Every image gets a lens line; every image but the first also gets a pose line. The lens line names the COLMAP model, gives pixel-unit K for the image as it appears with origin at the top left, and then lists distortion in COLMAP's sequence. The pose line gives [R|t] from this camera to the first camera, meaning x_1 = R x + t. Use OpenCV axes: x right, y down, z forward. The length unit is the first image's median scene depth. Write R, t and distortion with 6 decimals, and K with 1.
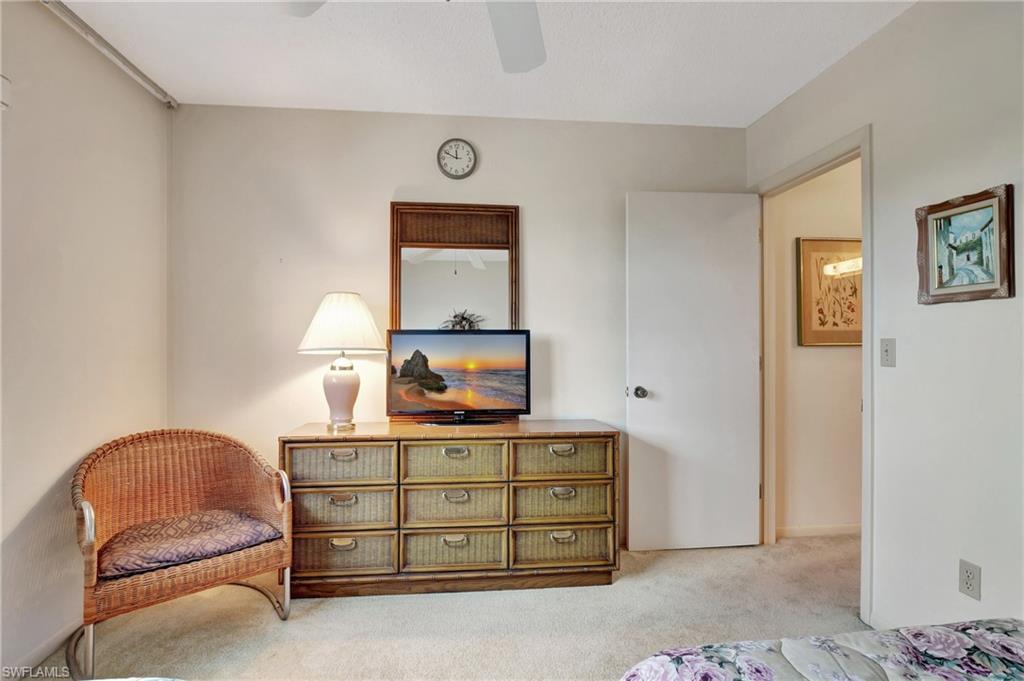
lens RADIAL K [[498.3, 0, 510.7], [0, 498.3, 342.2], [0, 0, 1]] dist [-0.006275, -0.001742]
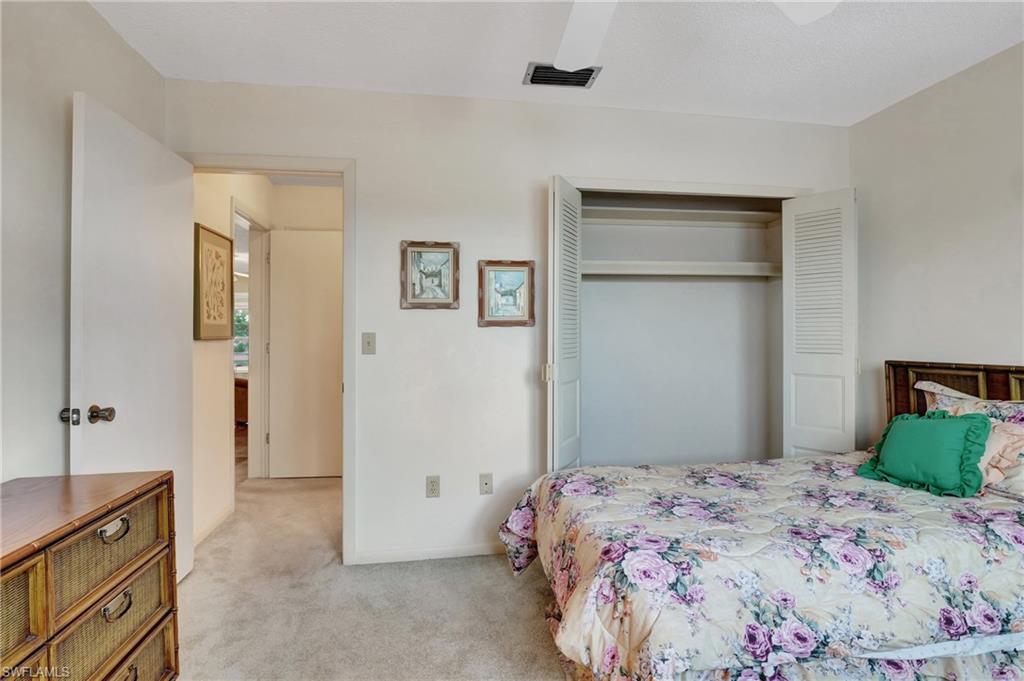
lens RADIAL K [[486.9, 0, 512.0], [0, 486.9, 340.5], [0, 0, 1]] dist [-0.016288, -0.000410]
pose [[-0.048782, -0.006543, 0.998788, -0.601363], [0.003152, 0.999973, 0.006705, 0.006683], [-0.998804, 0.003475, -0.048760, 0.795337]]
